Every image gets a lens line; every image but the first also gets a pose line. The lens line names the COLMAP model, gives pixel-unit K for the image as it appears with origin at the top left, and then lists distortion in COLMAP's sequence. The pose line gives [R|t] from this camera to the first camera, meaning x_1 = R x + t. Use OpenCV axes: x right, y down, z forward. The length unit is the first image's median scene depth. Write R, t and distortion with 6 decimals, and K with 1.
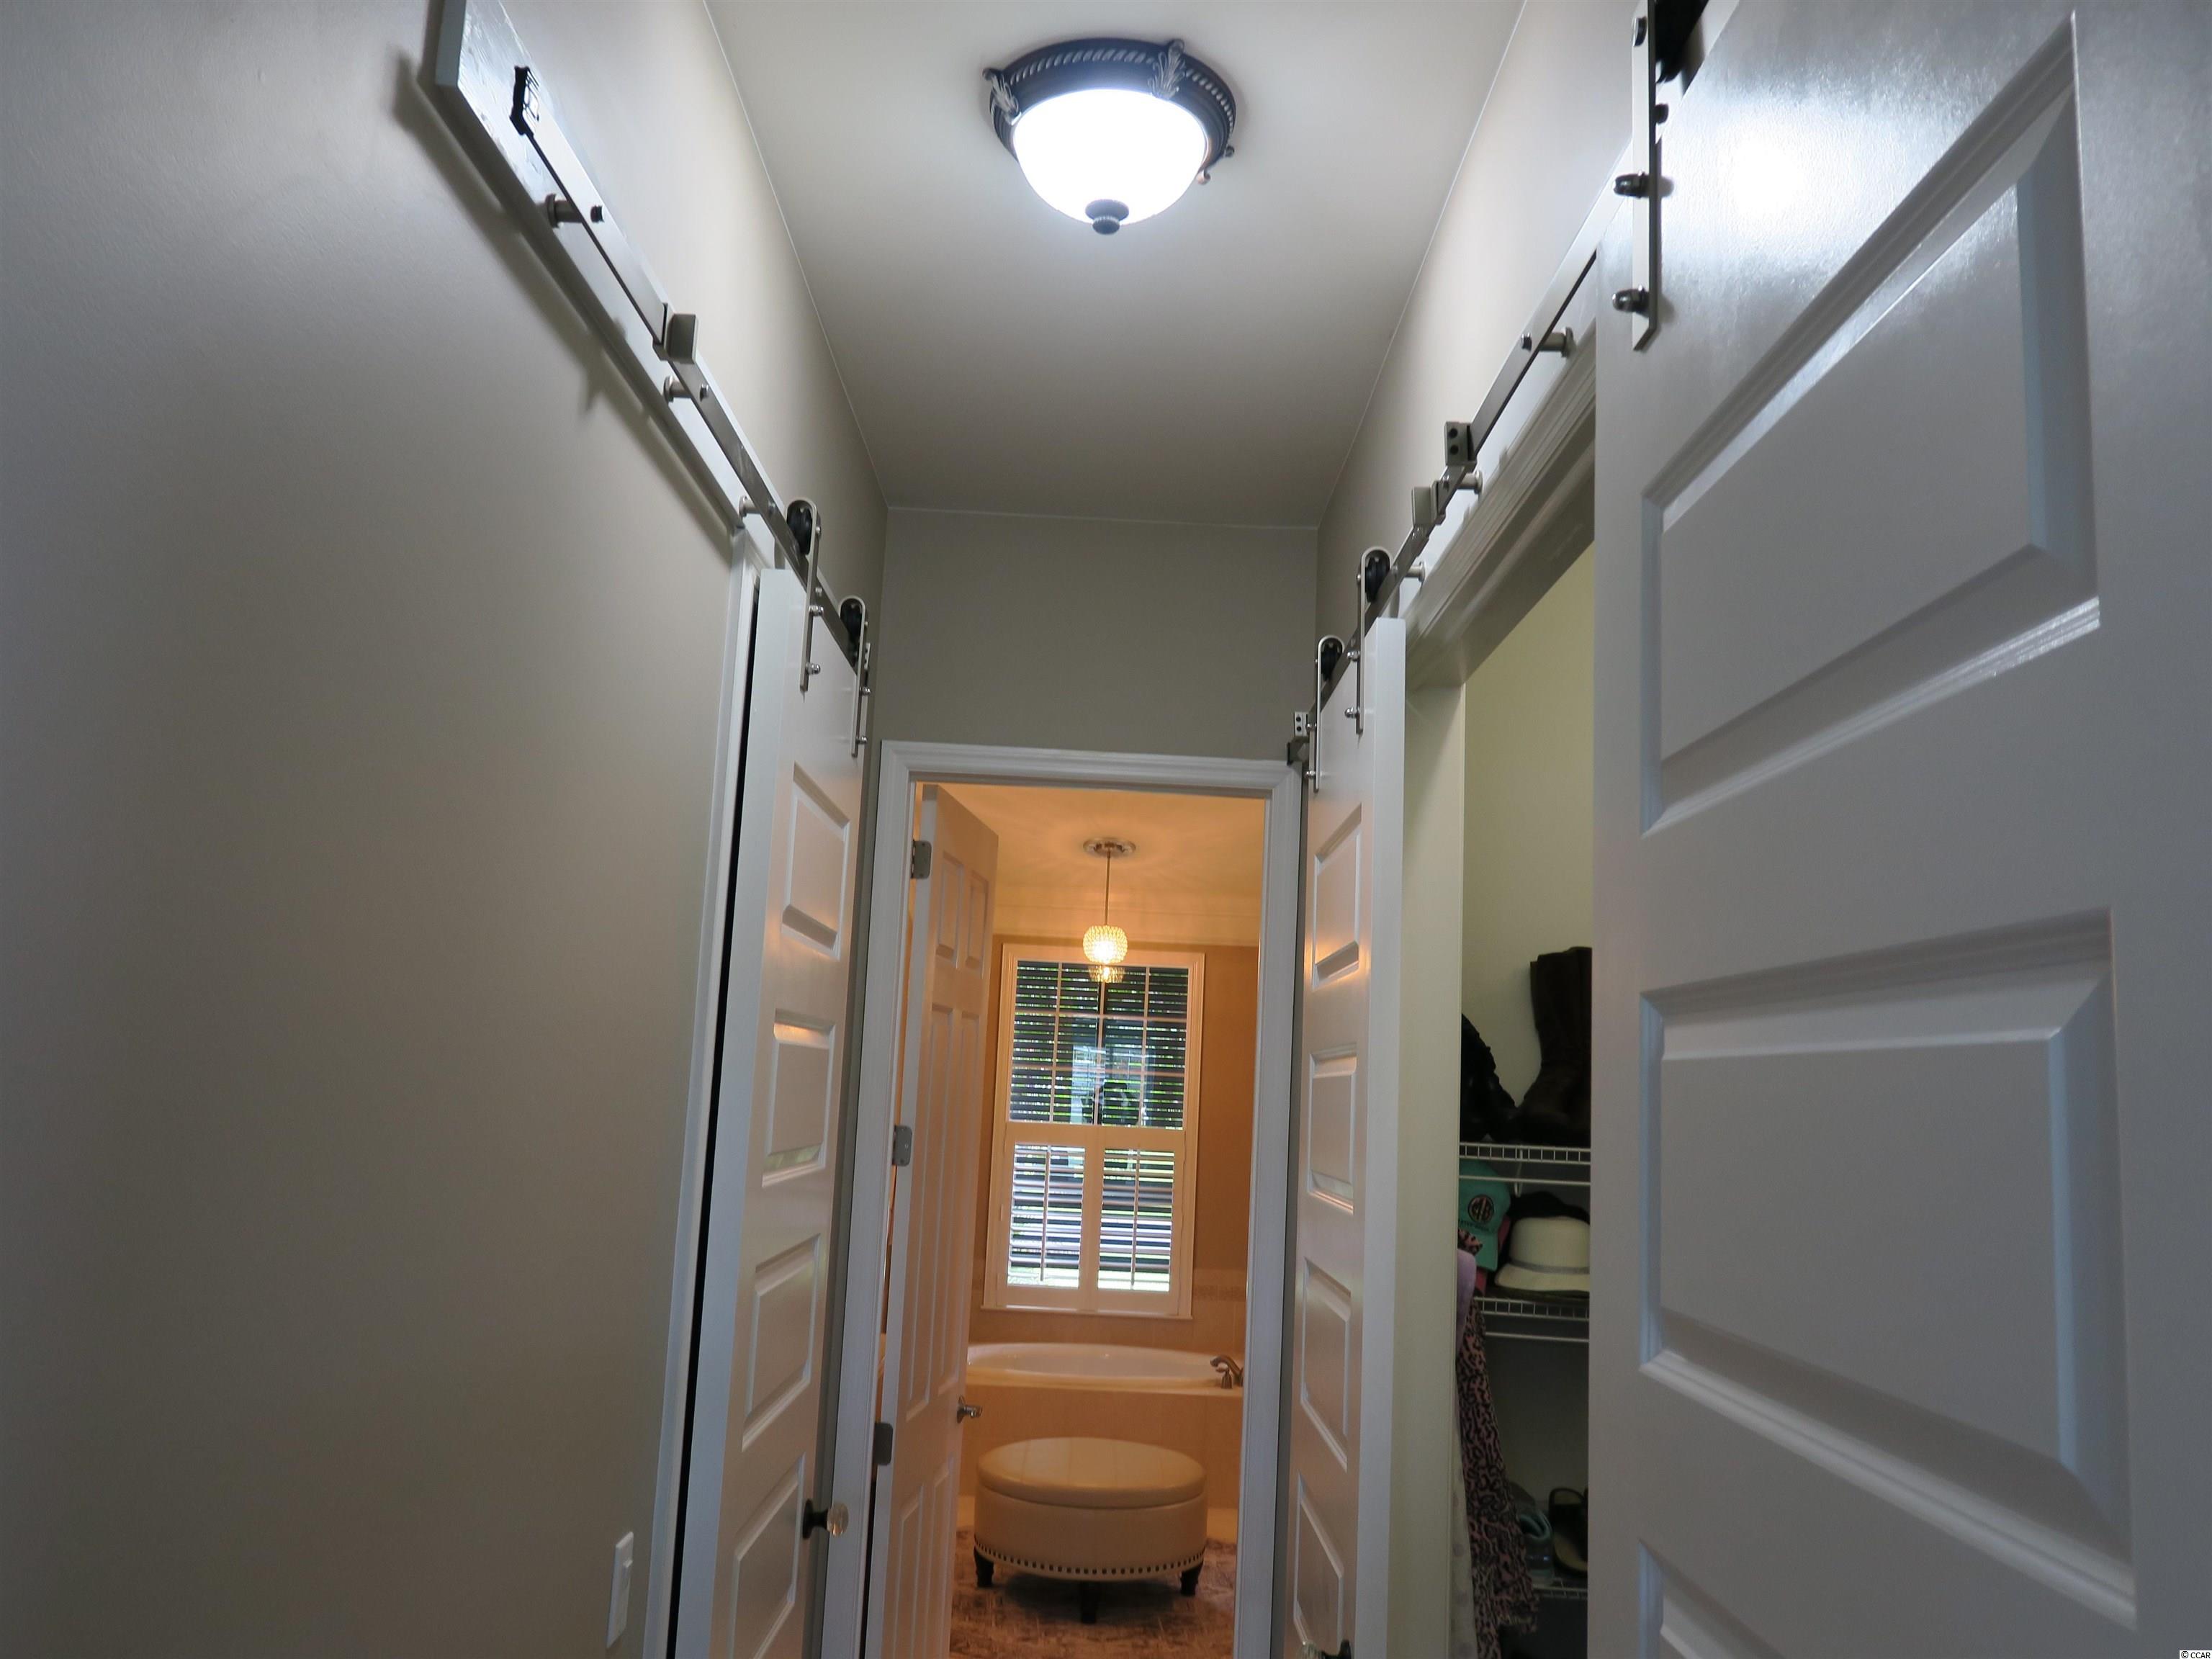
lens RADIAL K [[1728.4, 0, 1102.0], [0, 1728.4, 810.1], [0, 0, 1]] dist [-0.015395, 0.006011]
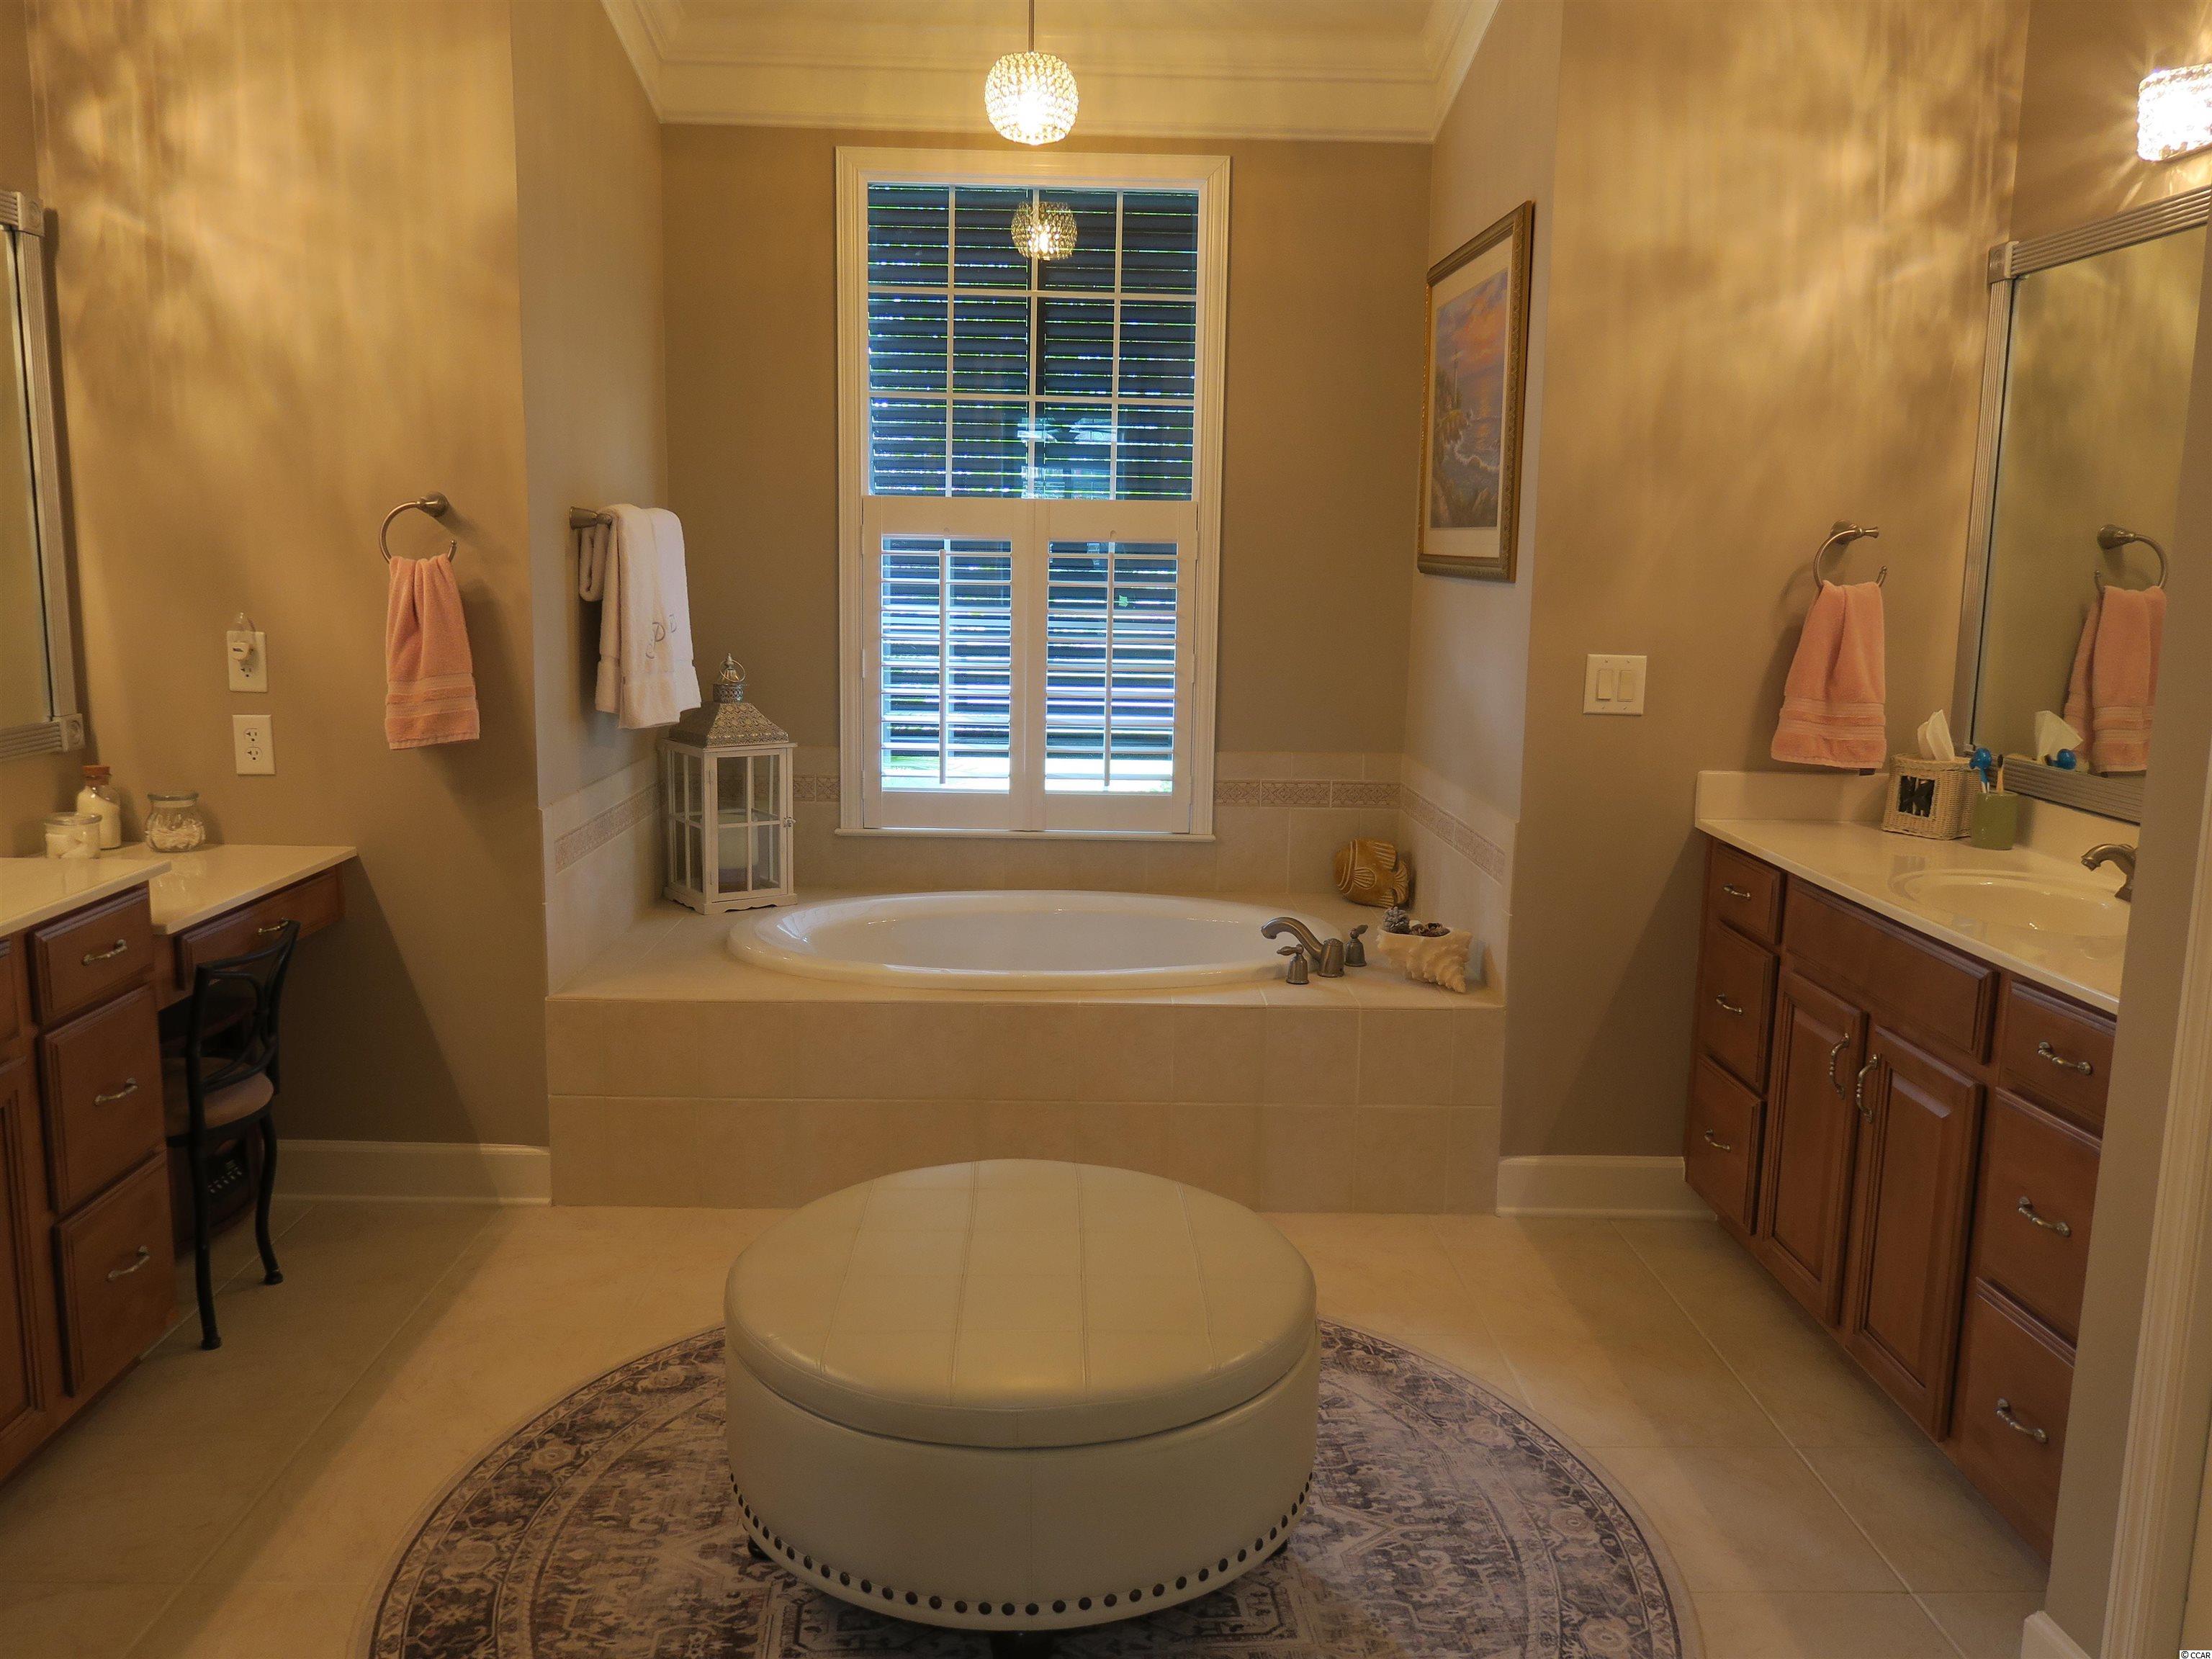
lens RADIAL K [[1728.4, 0, 1110.6], [0, 1728.4, 839.1], [0, 0, 1]] dist [-0.015395, 0.006011]
pose [[0.999225, -0.032884, 0.021631, 0.006389], [0.024299, 0.947699, 0.318240, 0.113736], [-0.030965, -0.317467, 0.947763, 0.462620]]
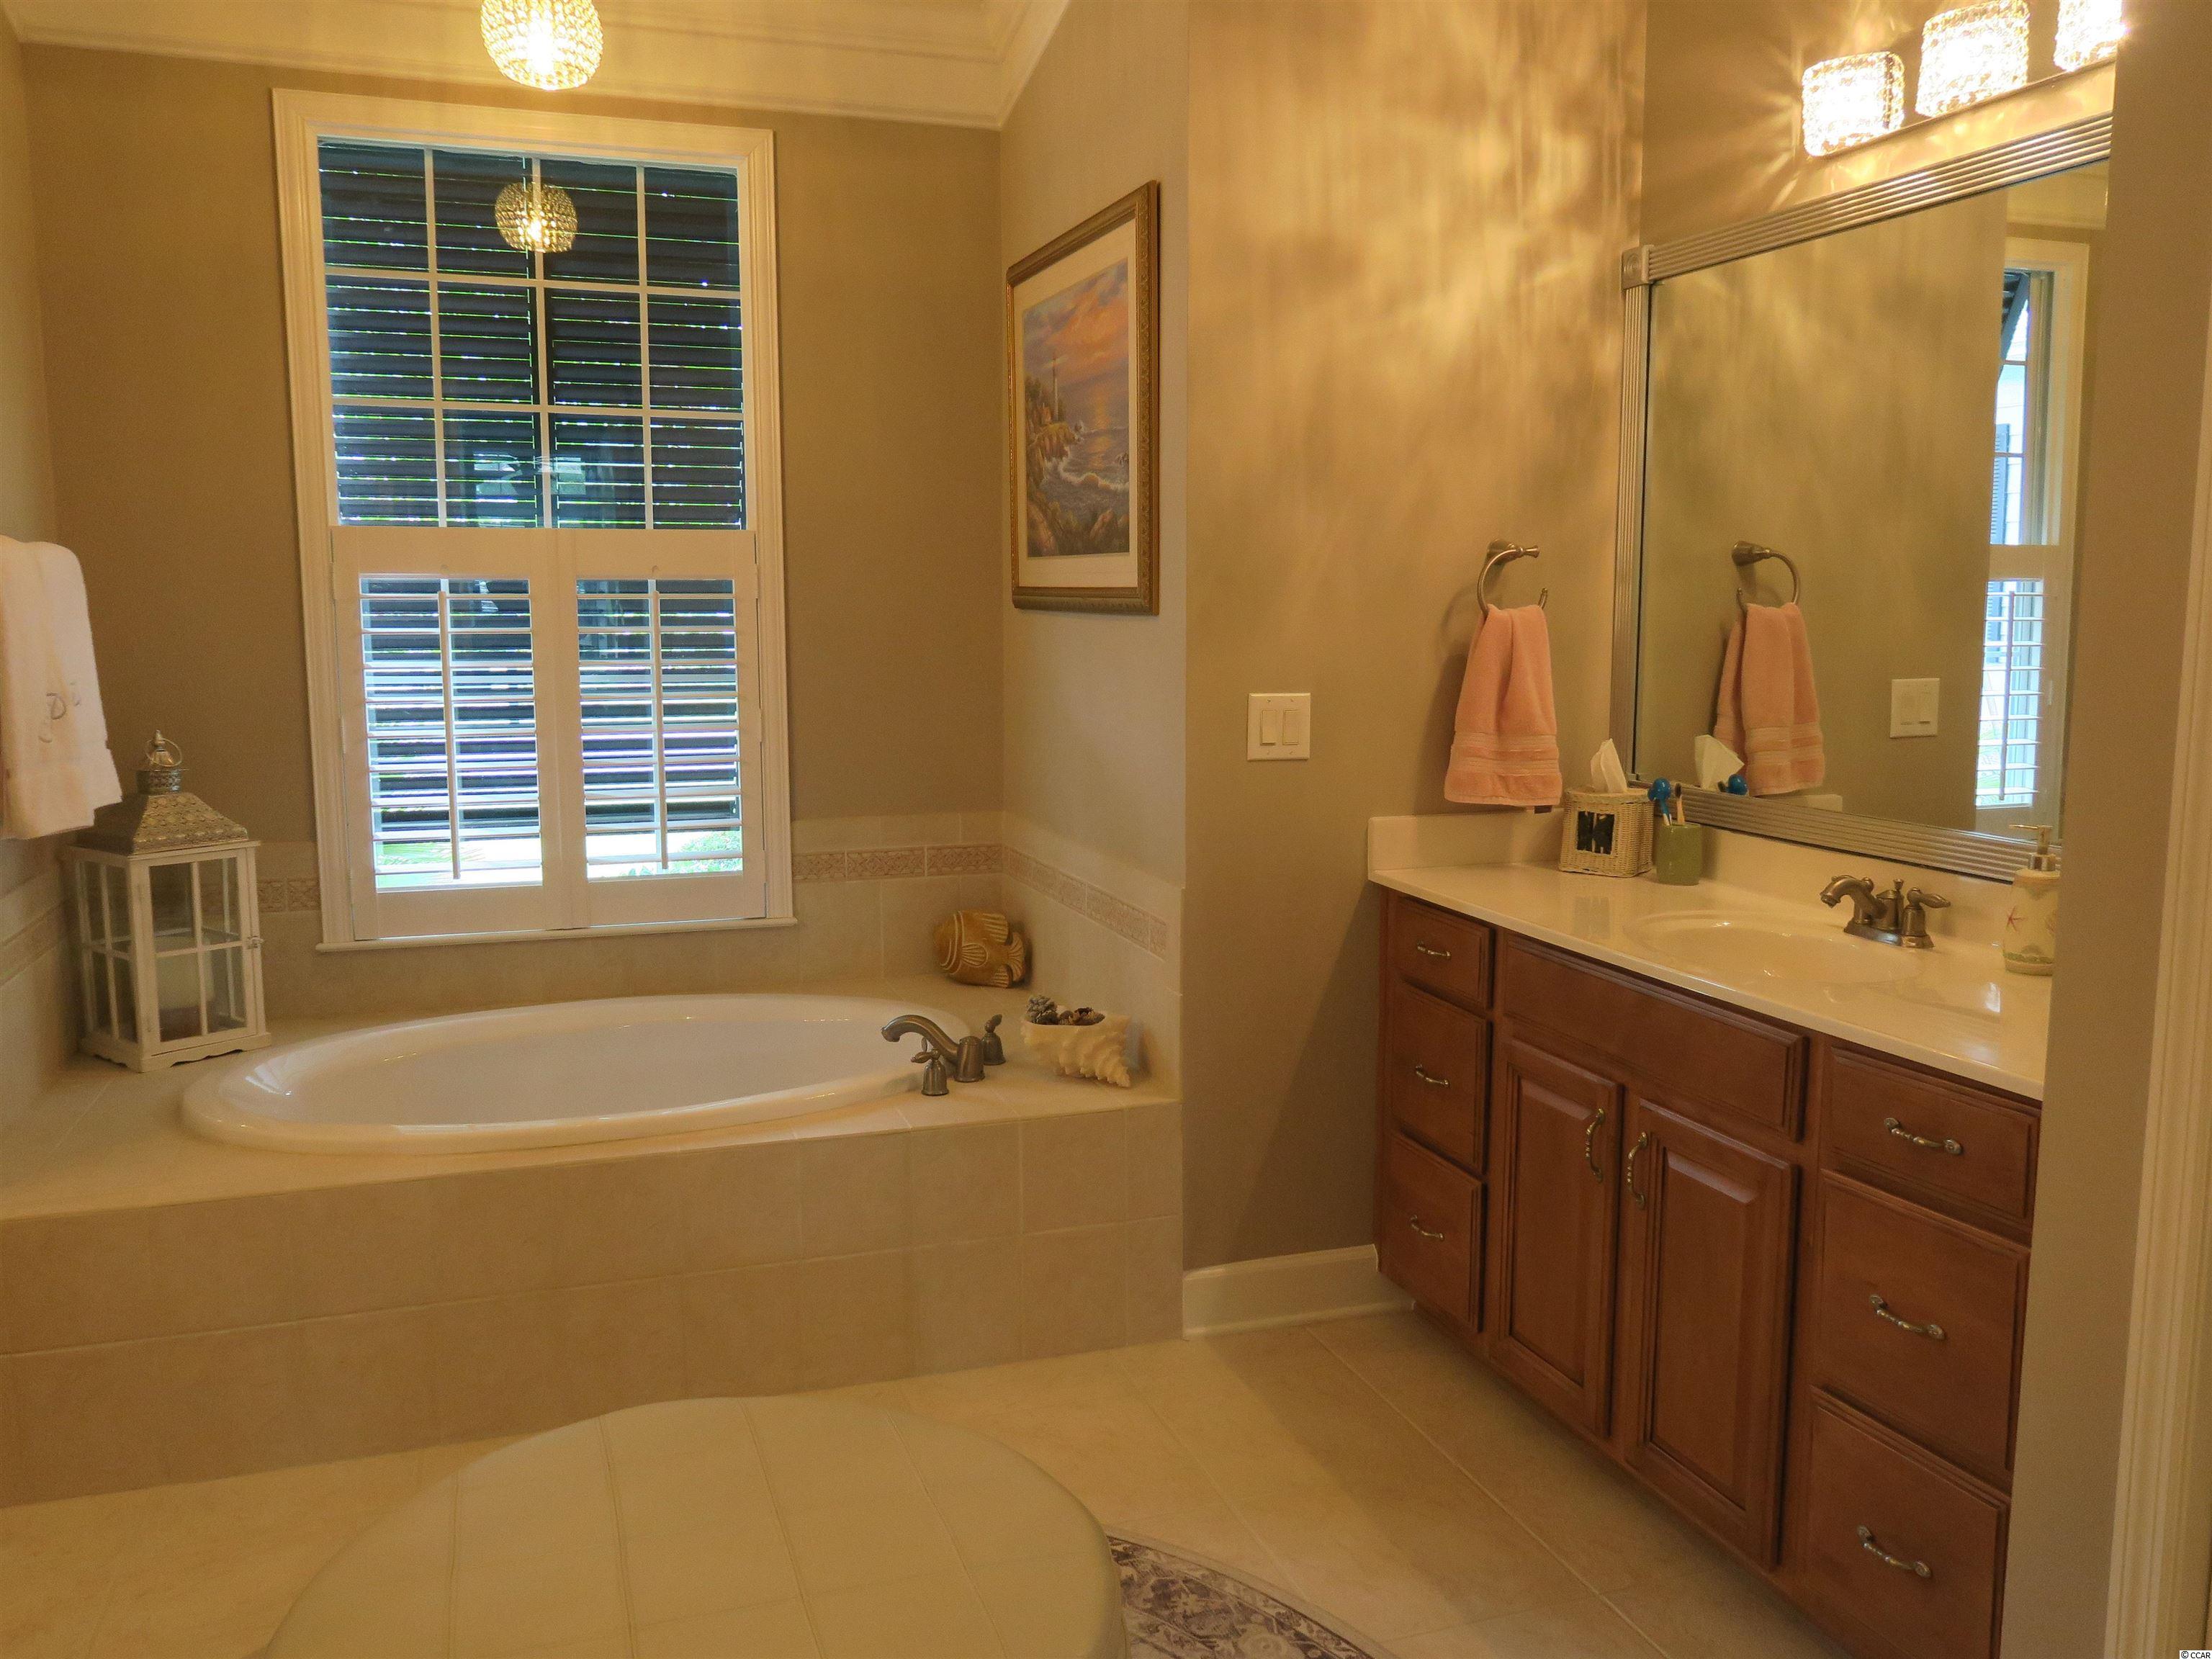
lens RADIAL K [[1728.4, 0, 1107.4], [0, 1728.4, 834.9], [0, 0, 1]] dist [-0.015395, 0.006011]
pose [[0.944784, -0.090380, 0.314985, -0.015159], [-0.006751, 0.955641, 0.294457, 0.127456], [-0.327625, -0.280324, 0.902264, 0.536941]]
